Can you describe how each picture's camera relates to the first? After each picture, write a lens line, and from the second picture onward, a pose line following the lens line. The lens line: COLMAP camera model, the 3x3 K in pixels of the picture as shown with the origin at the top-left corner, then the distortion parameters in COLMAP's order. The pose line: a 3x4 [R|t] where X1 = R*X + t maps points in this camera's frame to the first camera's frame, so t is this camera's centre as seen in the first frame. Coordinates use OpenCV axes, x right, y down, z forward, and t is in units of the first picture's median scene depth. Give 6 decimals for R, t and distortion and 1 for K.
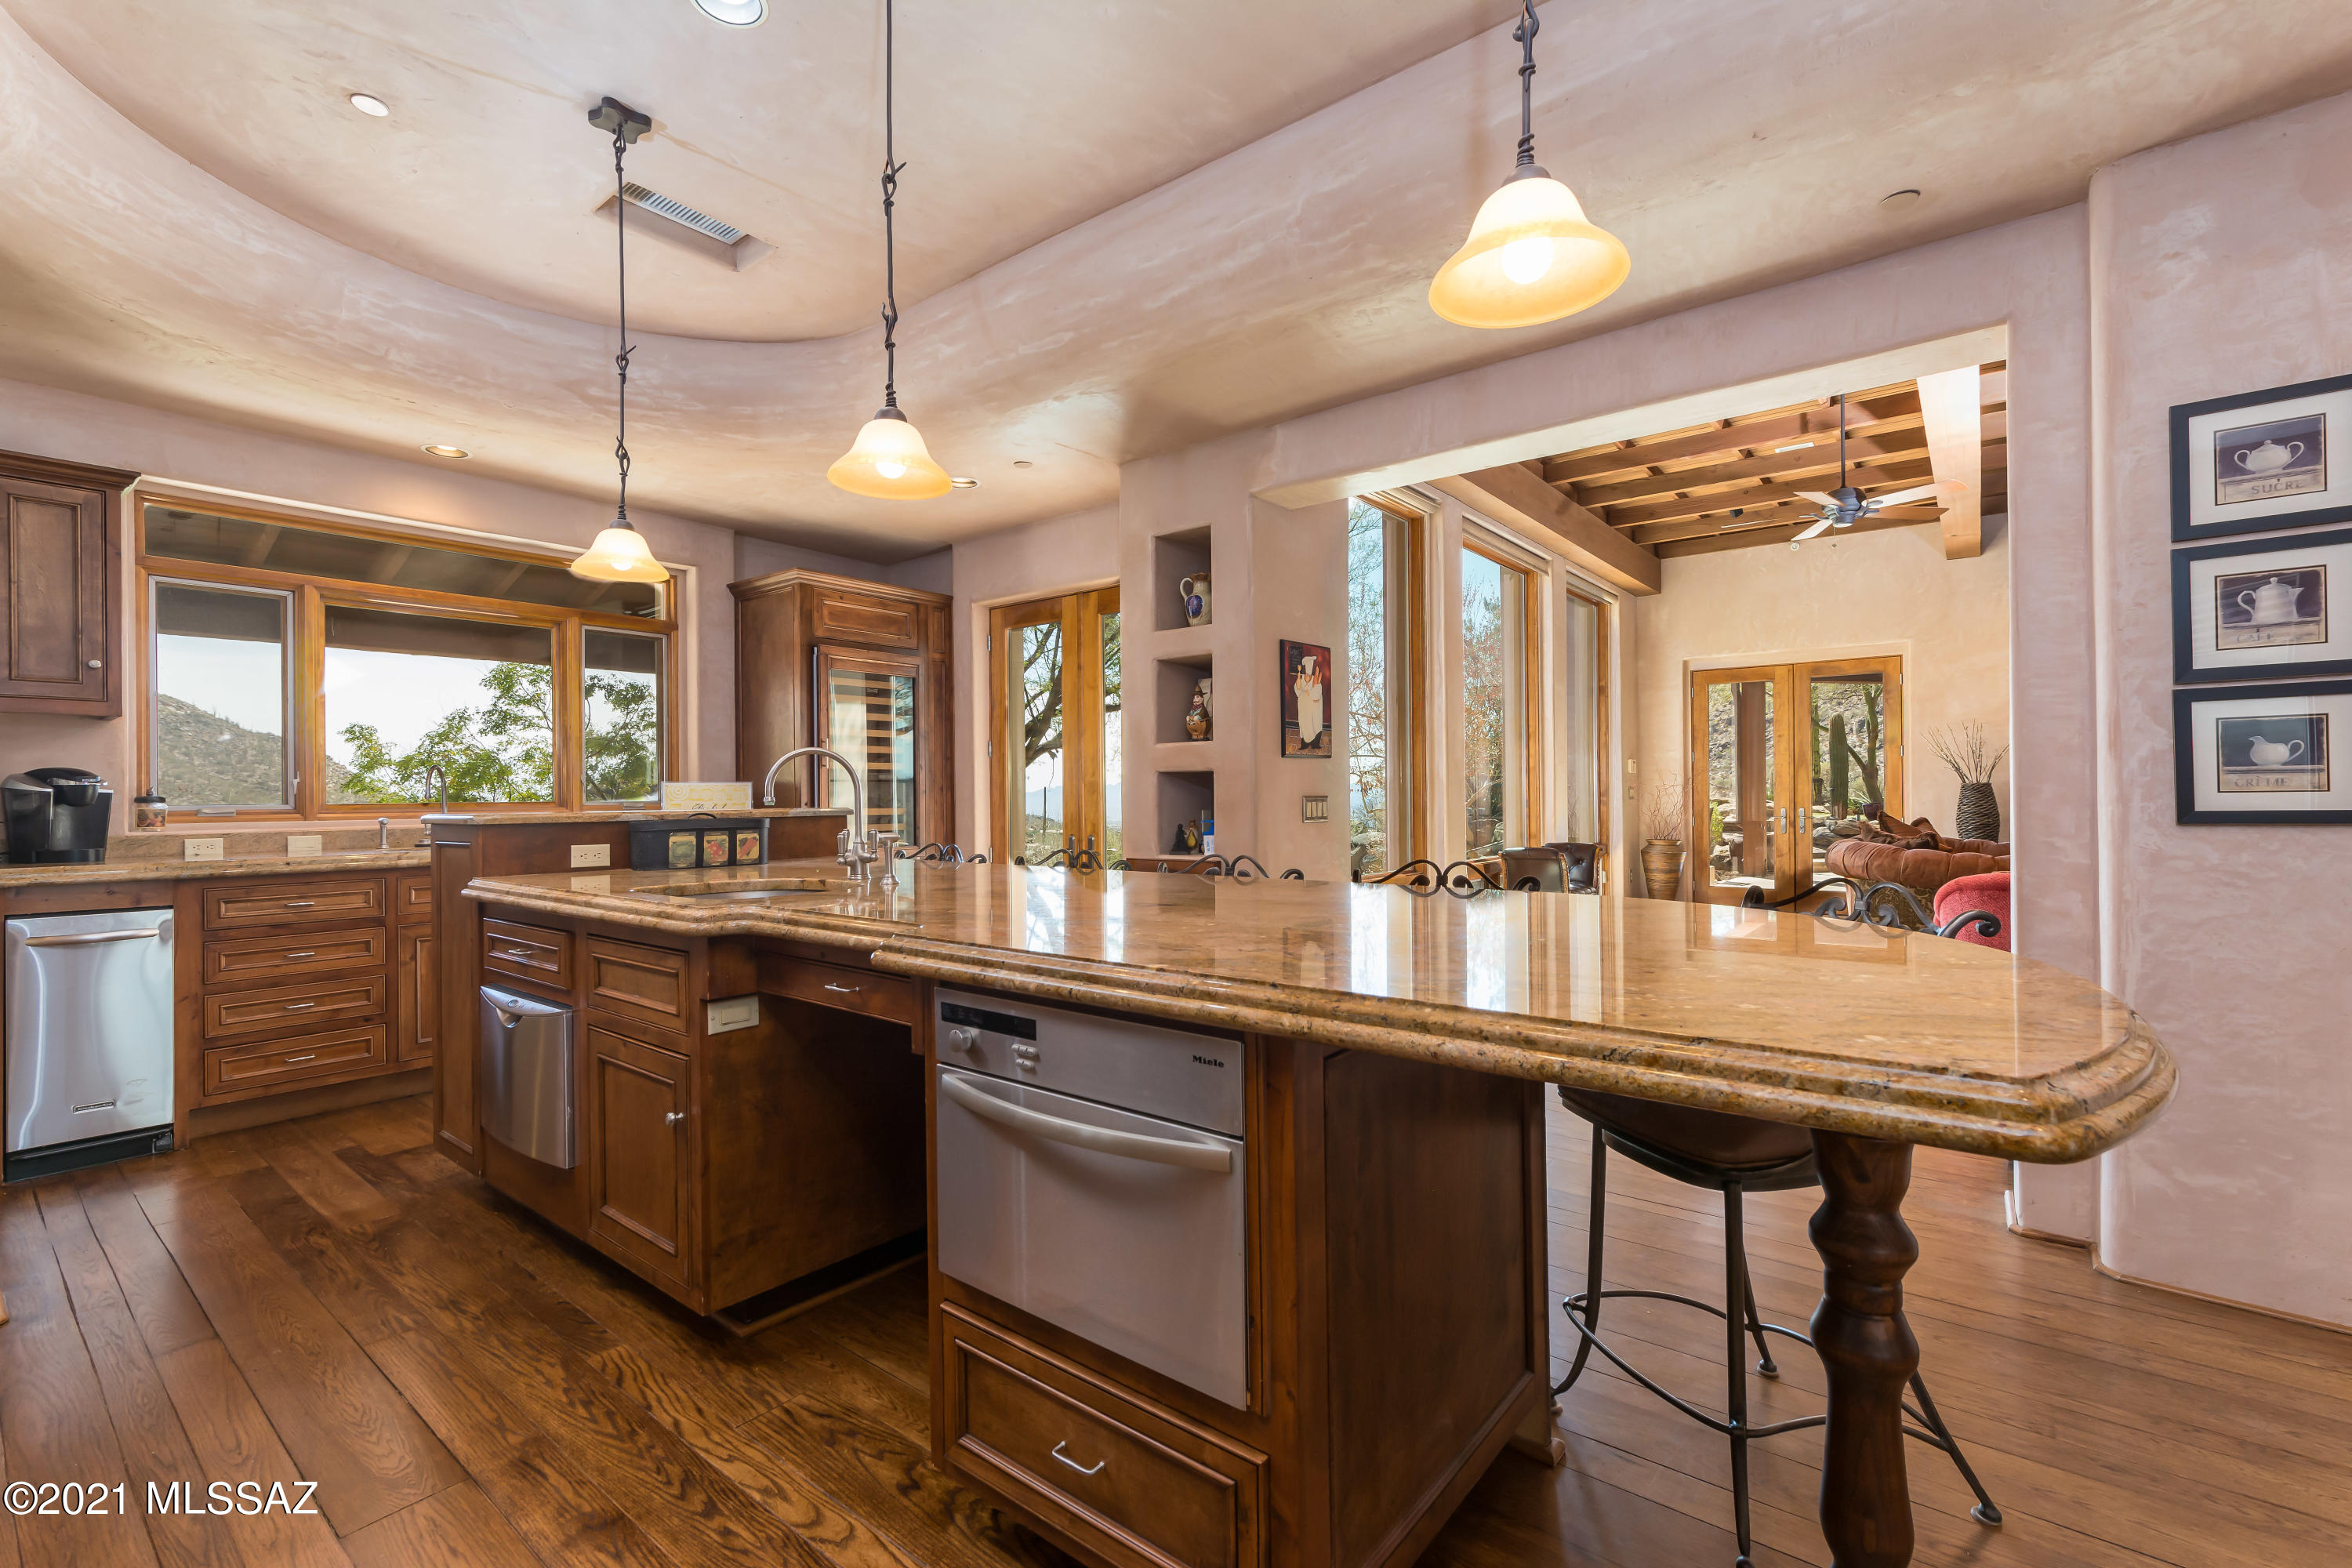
lens RADIAL K [[1022.2, 0, 1173.3], [0, 1022.2, 791.7], [0, 0, 1]] dist [0.002007, 0.000875]
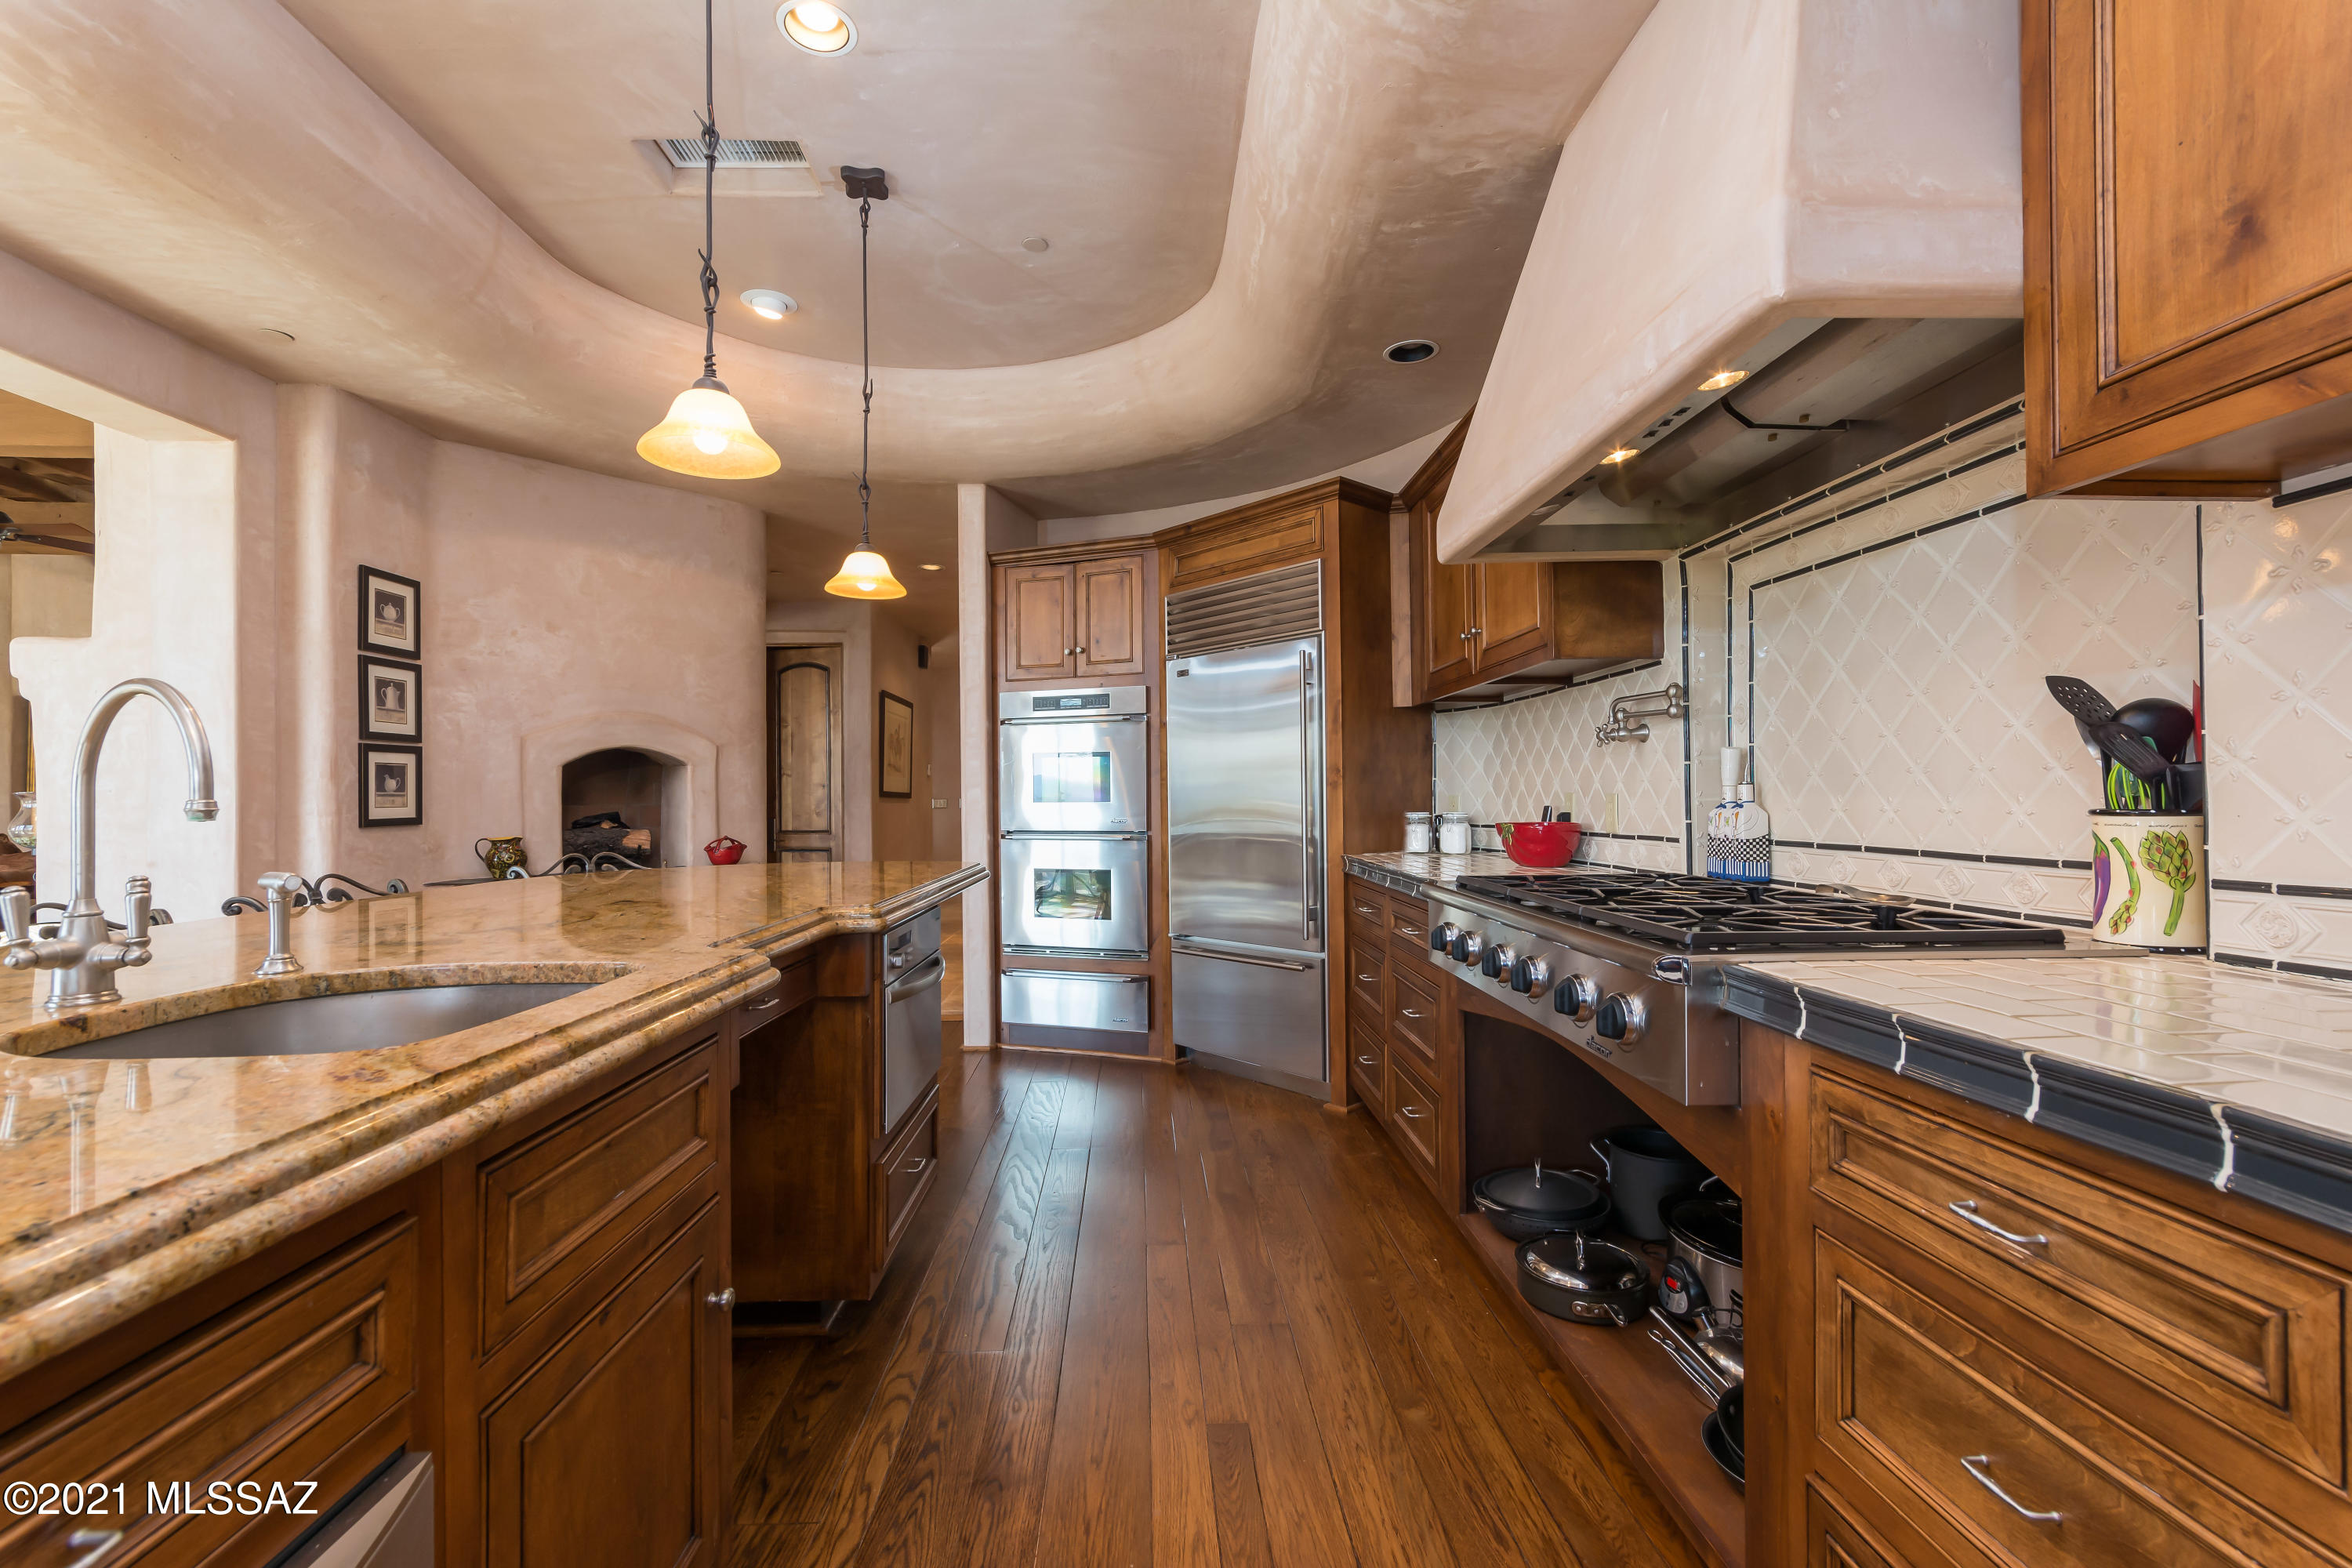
lens RADIAL K [[1031.2, 0, 1175.6], [0, 1031.2, 788.4], [0, 0, 1]] dist [0.000923, 0.000493]
pose [[-0.650867, 0.020894, 0.758904, -1.067724], [0.010170, 0.999771, -0.018803, 0.013648], [-0.759124, -0.004520, -0.650931, 1.101014]]
